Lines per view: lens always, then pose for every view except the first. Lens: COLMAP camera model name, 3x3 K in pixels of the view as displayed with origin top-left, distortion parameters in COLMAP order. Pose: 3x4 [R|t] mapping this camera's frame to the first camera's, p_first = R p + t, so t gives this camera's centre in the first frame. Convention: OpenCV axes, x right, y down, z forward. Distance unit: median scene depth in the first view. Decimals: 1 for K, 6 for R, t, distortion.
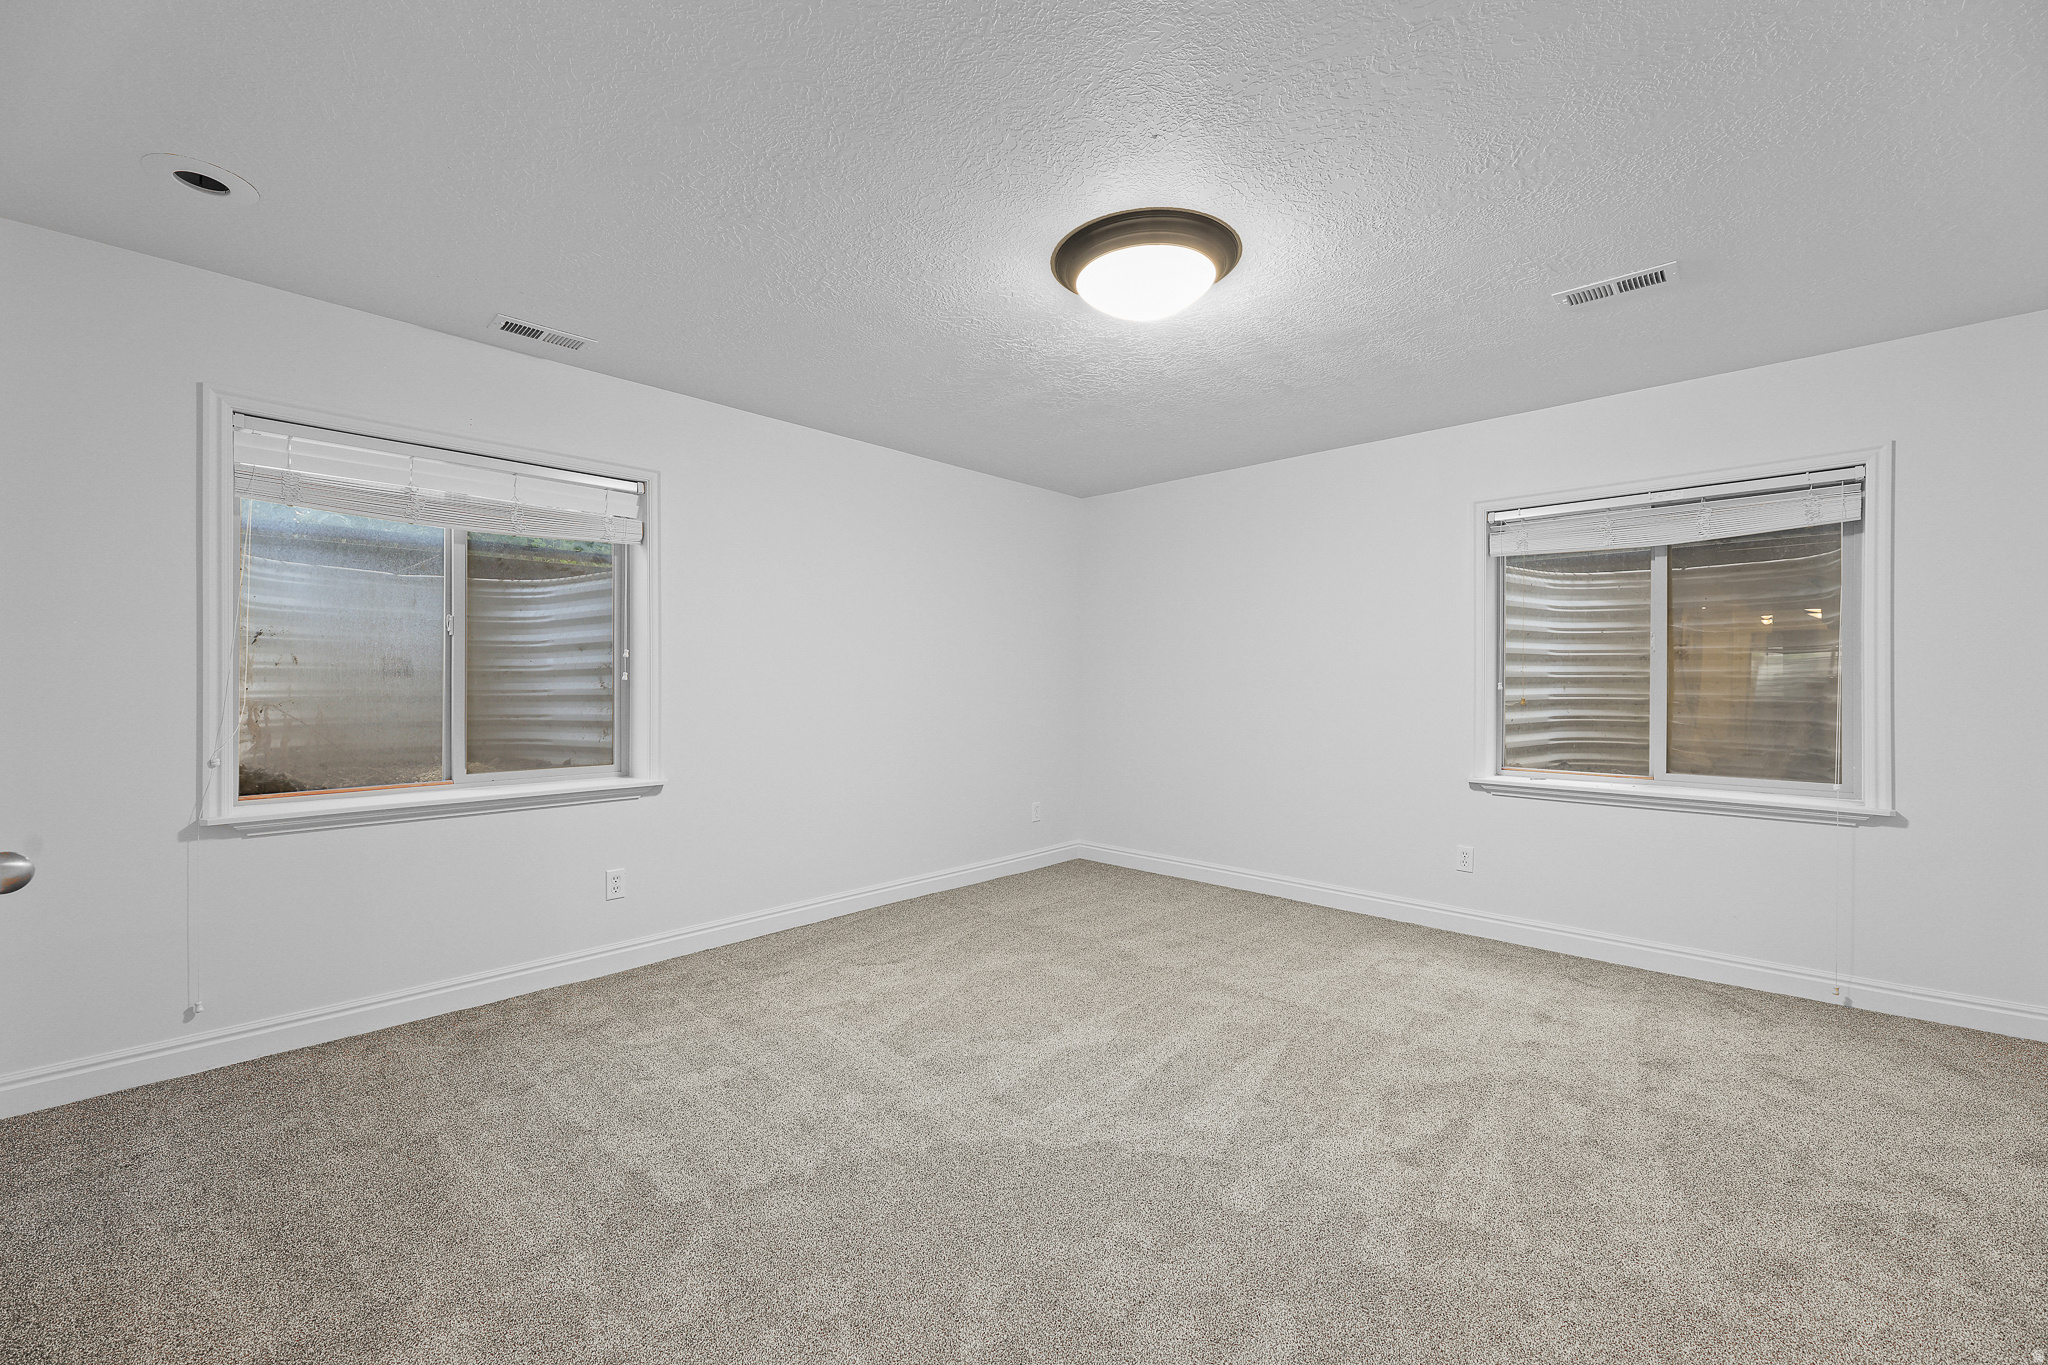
lens RADIAL K [[825.4, 0, 1024.0], [0, 825.4, 682.5], [0, 0, 1]] dist [0.000355, -0.003739]
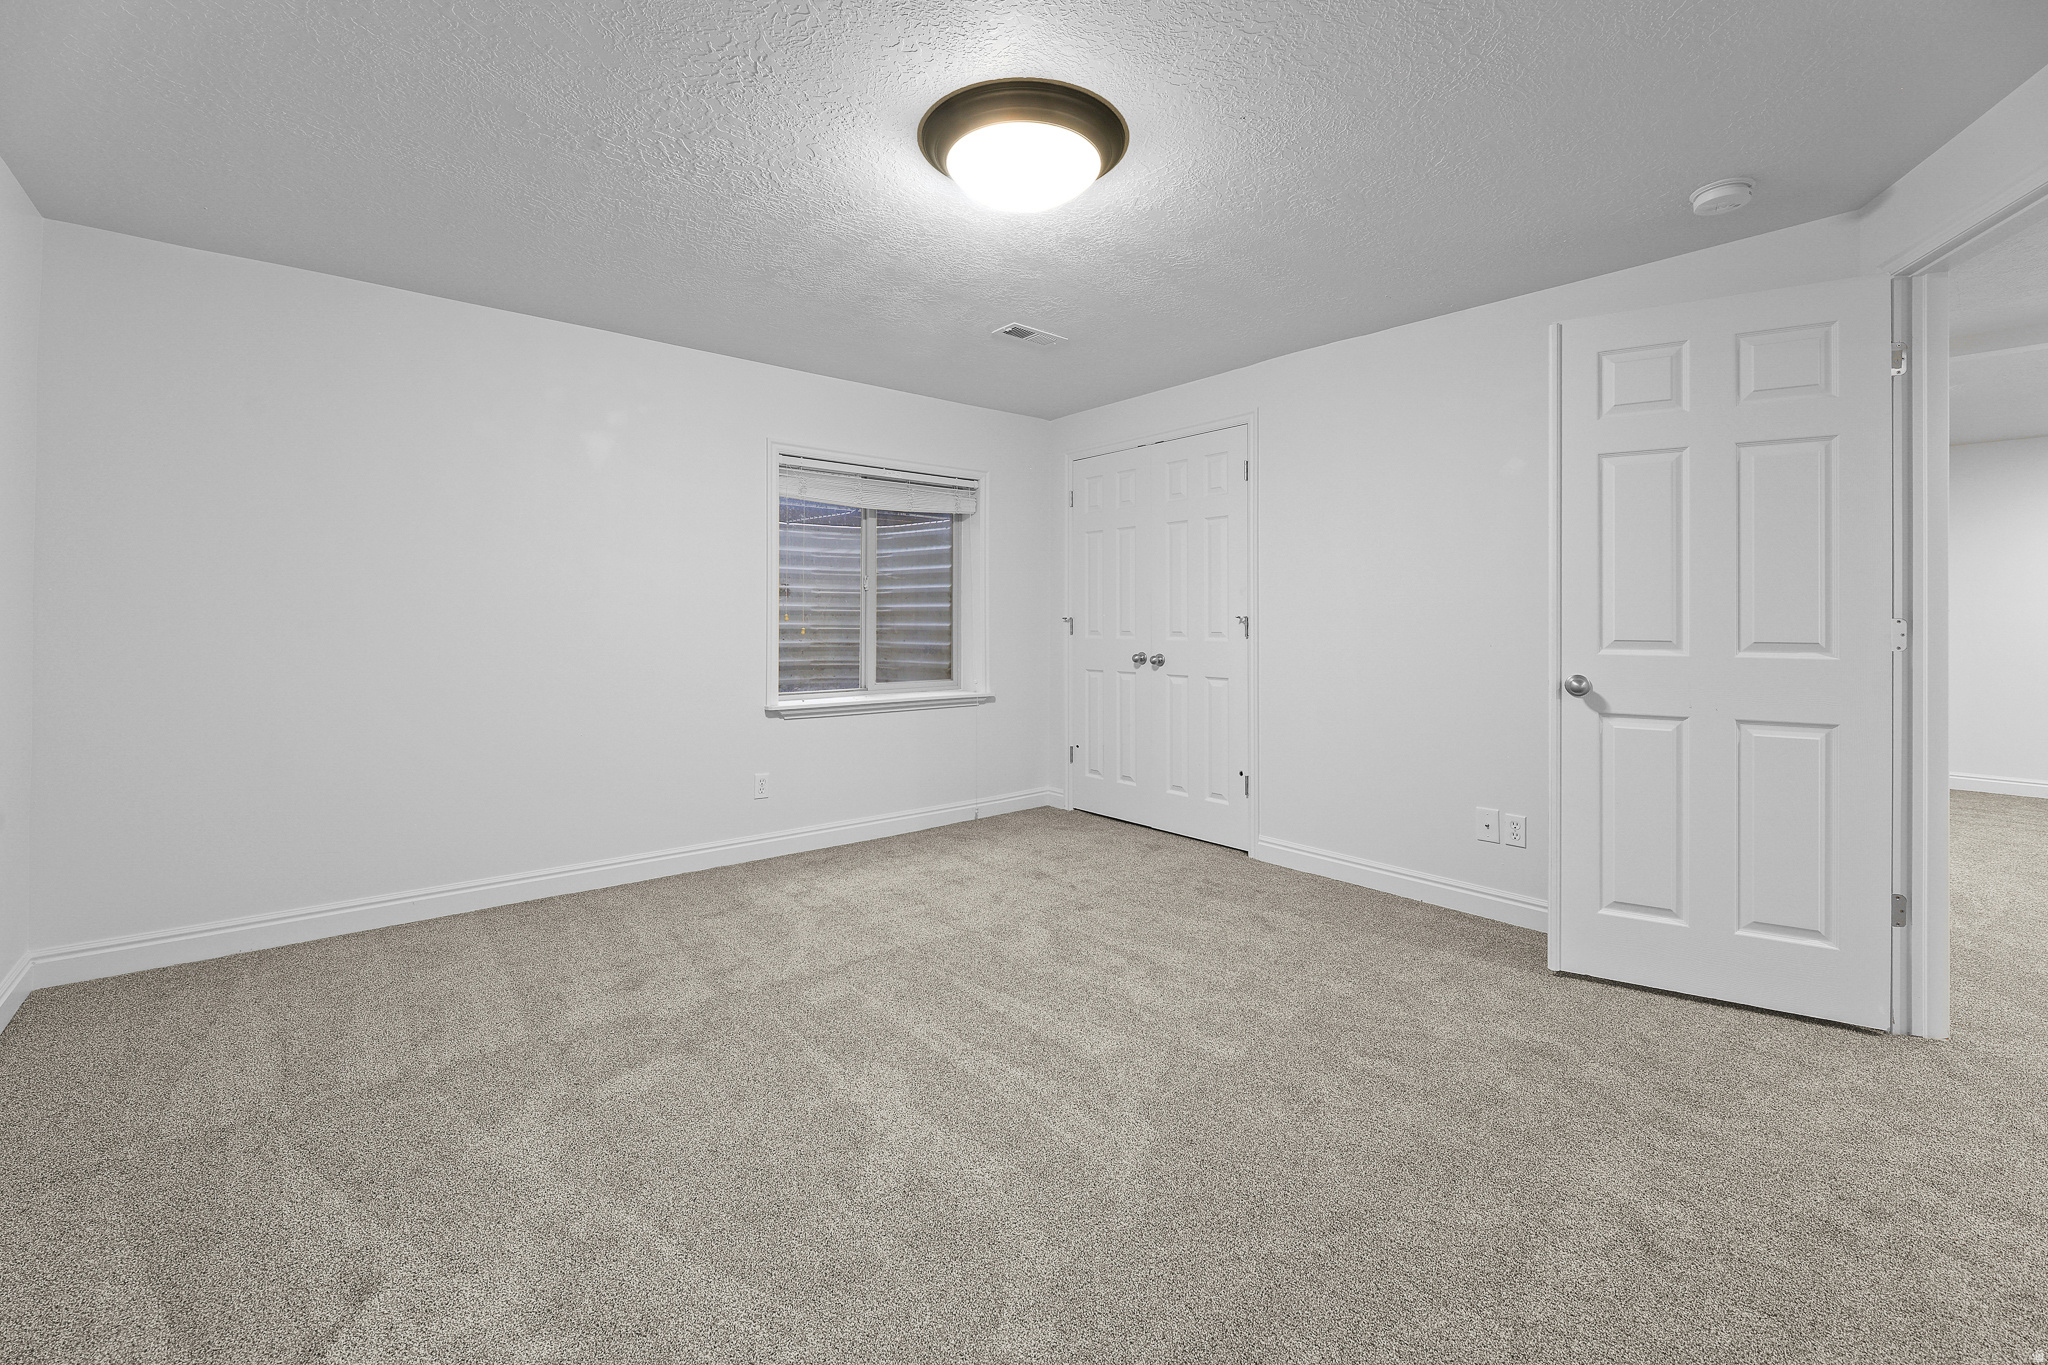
lens RADIAL K [[842.0, 0, 1023.9], [0, 842.0, 614.7], [0, 0, 1]] dist [0.000581, -0.004254]
pose [[0.119813, 0.003538, 0.992790, -0.531118], [-0.003028, 0.999990, -0.003198, 0.003660], [-0.992792, -0.002623, 0.119822, 0.627744]]
